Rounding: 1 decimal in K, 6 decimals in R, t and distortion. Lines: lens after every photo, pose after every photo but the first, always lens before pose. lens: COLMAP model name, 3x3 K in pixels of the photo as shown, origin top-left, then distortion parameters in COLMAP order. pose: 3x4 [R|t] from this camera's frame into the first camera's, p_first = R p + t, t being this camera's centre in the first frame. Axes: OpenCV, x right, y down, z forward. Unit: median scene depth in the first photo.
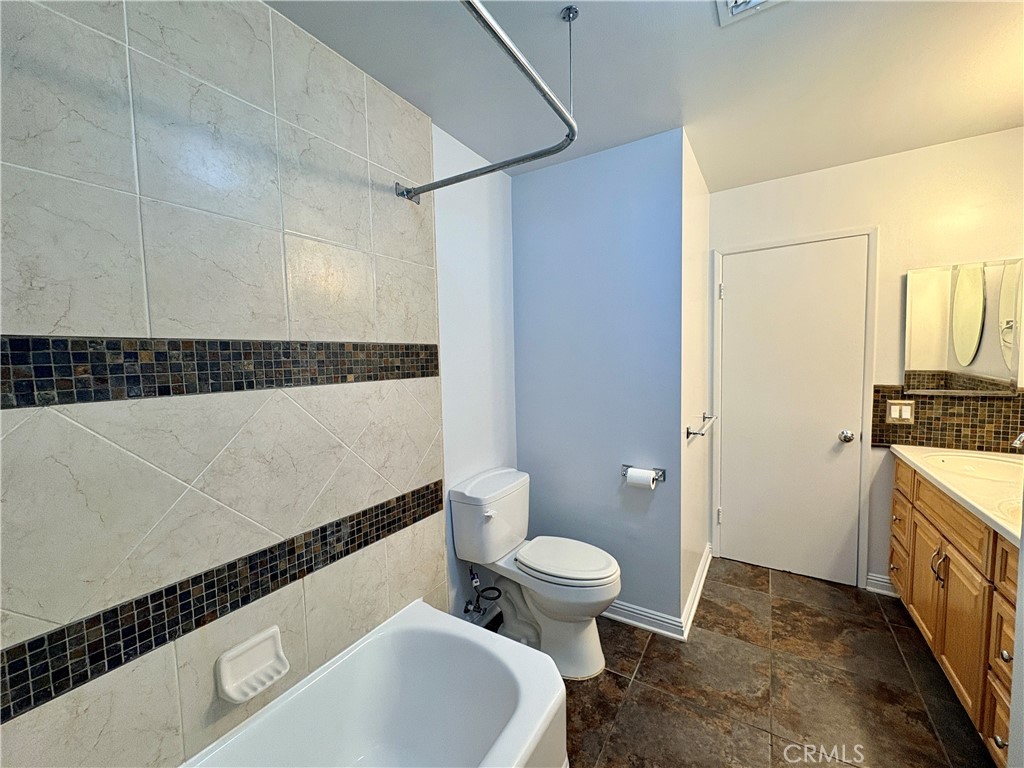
lens RADIAL K [[408.3, 0, 512.2], [0, 408.3, 389.2], [0, 0, 1]] dist [-0.003876, 0.000392]
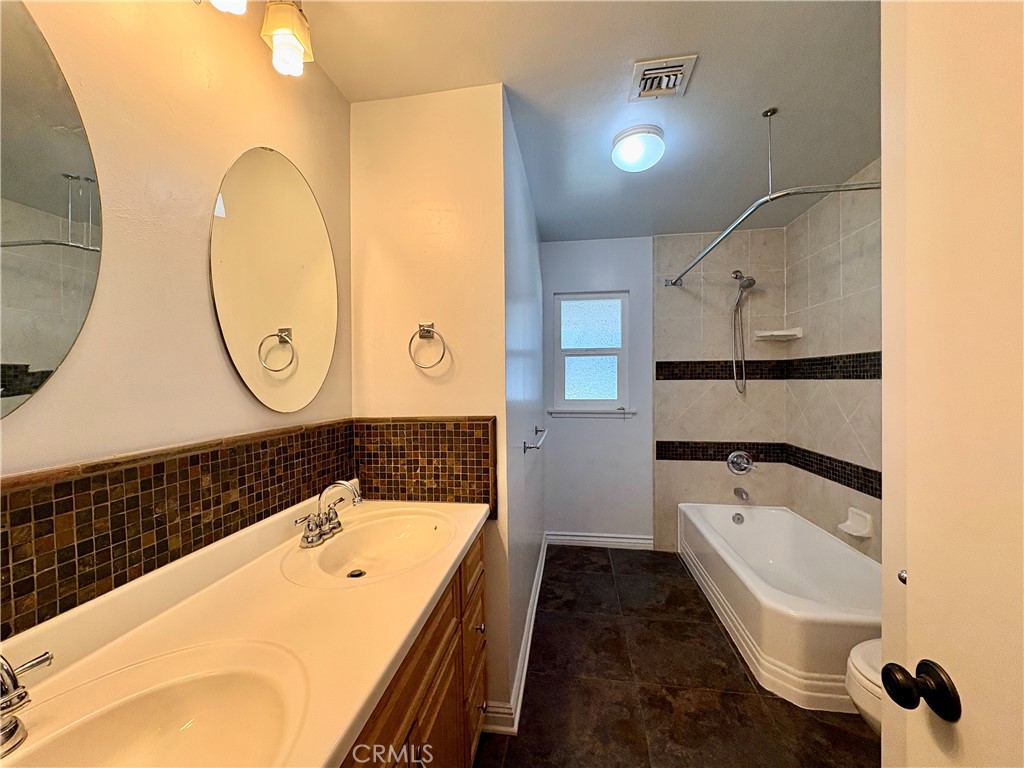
lens RADIAL K [[408.3, 0, 510.3], [0, 408.3, 381.0], [0, 0, 1]] dist [-0.003876, 0.000392]
pose [[-0.915177, 0.052257, -0.399650, 1.756866], [0.021020, 0.996398, 0.082151, -0.196813], [0.402504, 0.066782, -0.912979, 2.272715]]
